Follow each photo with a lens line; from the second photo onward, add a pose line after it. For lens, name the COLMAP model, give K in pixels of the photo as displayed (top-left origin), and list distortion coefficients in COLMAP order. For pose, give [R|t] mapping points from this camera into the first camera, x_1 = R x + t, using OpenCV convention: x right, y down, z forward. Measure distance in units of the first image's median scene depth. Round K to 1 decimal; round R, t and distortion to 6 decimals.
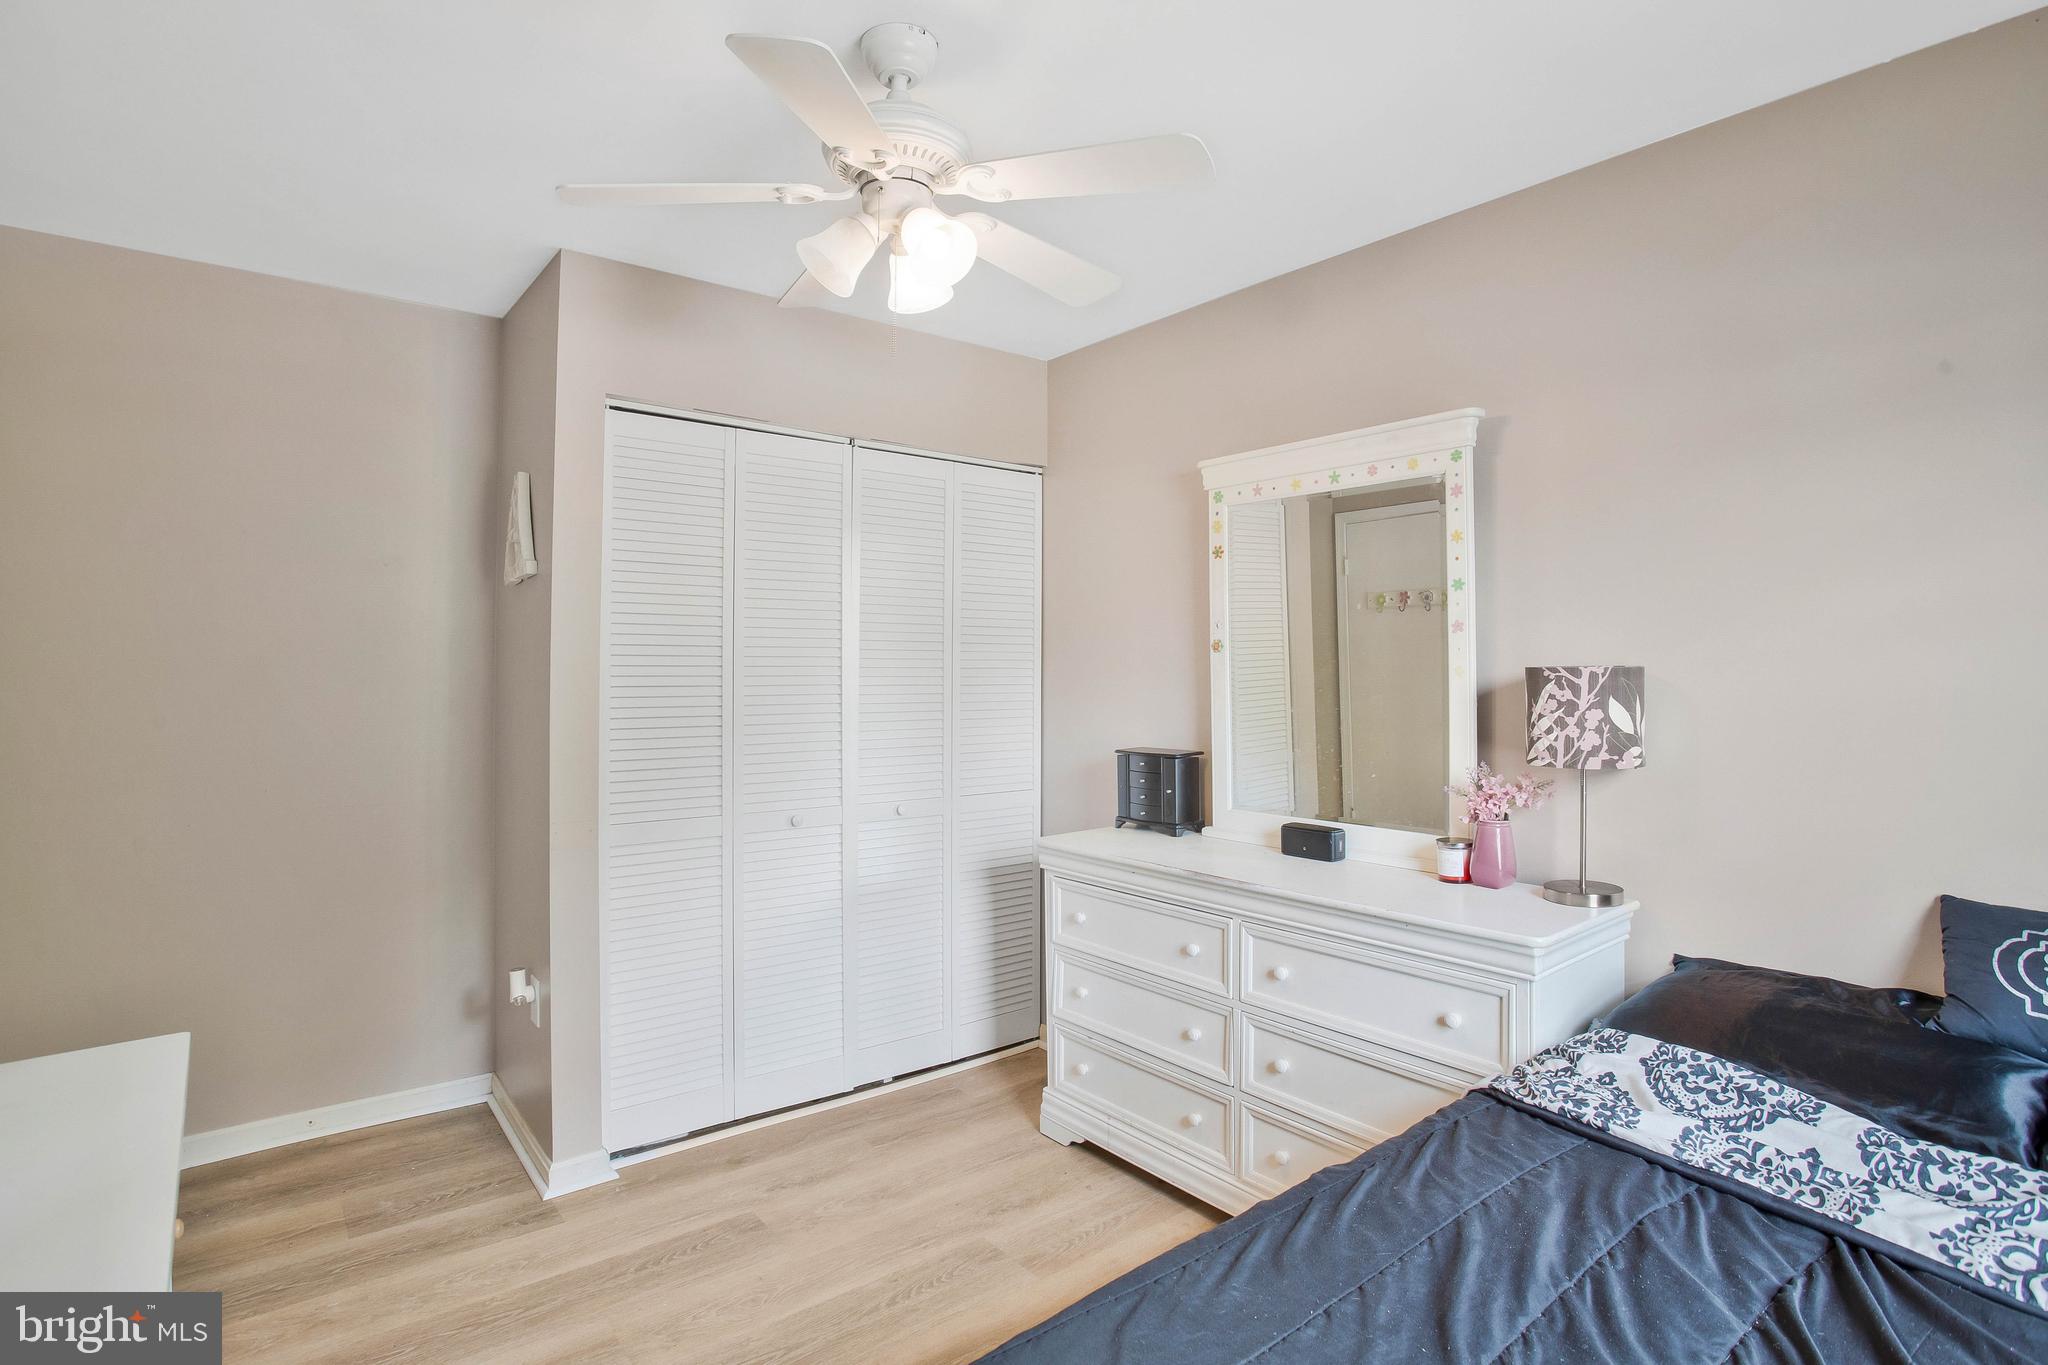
lens RADIAL K [[1025.0, 0, 1024.9], [0, 1025.0, 668.3], [0, 0, 1]] dist [-0.026885, 0.001955]
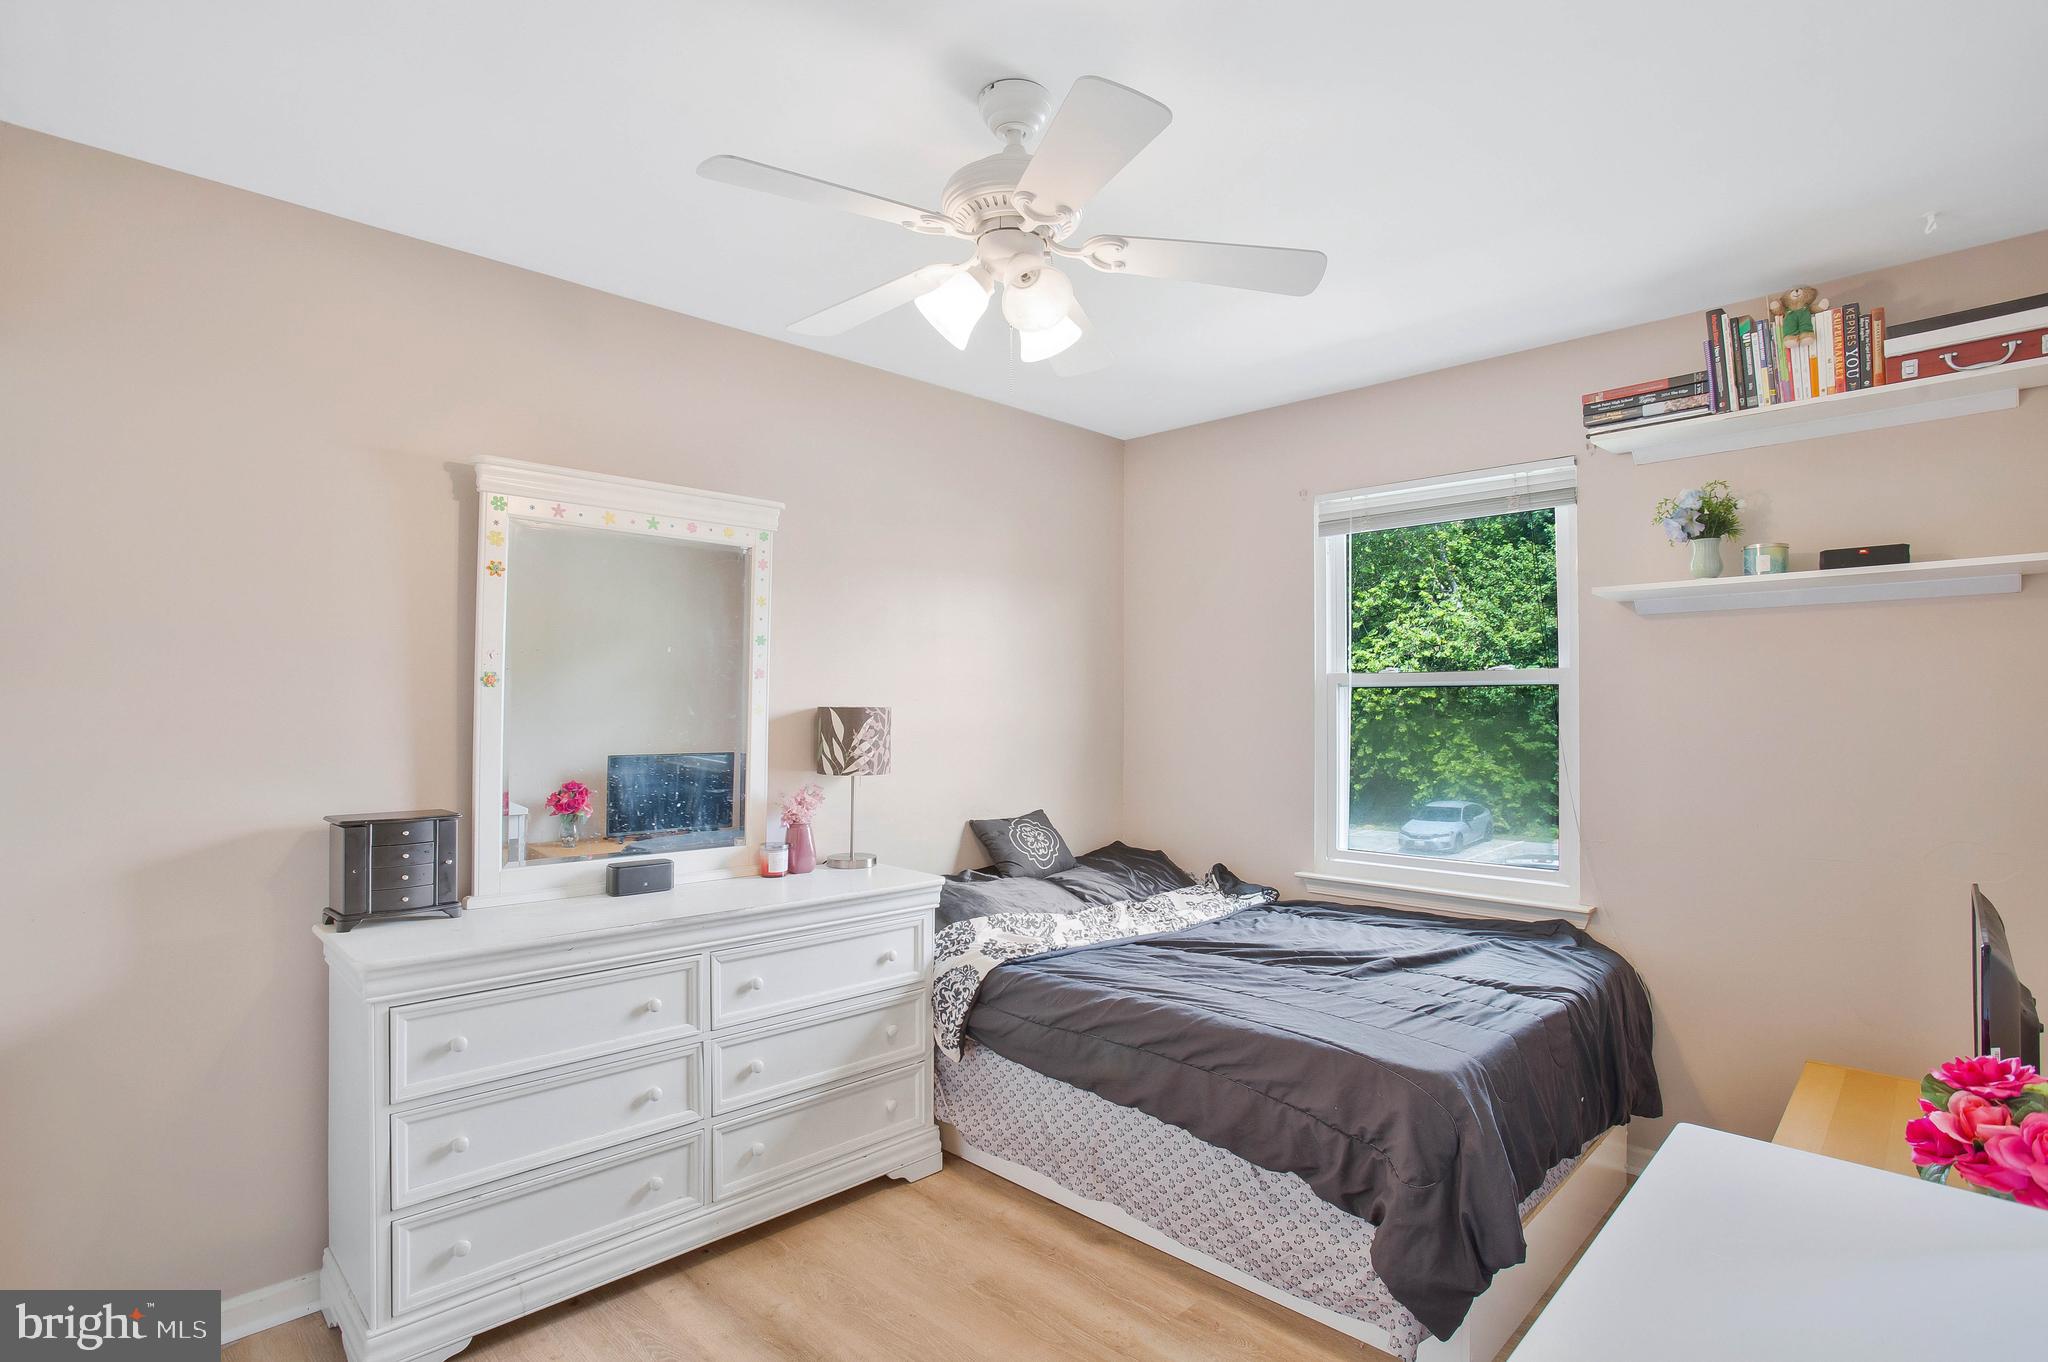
lens RADIAL K [[1016.1, 0, 1051.2], [0, 1016.1, 709.0], [0, 0, 1]] dist [-0.000269, 0.000626]
pose [[-0.081764, -0.000147, 0.996652, -0.841245], [-0.005841, 0.999983, -0.000332, 0.000377], [-0.996635, -0.005848, -0.081763, 0.749598]]
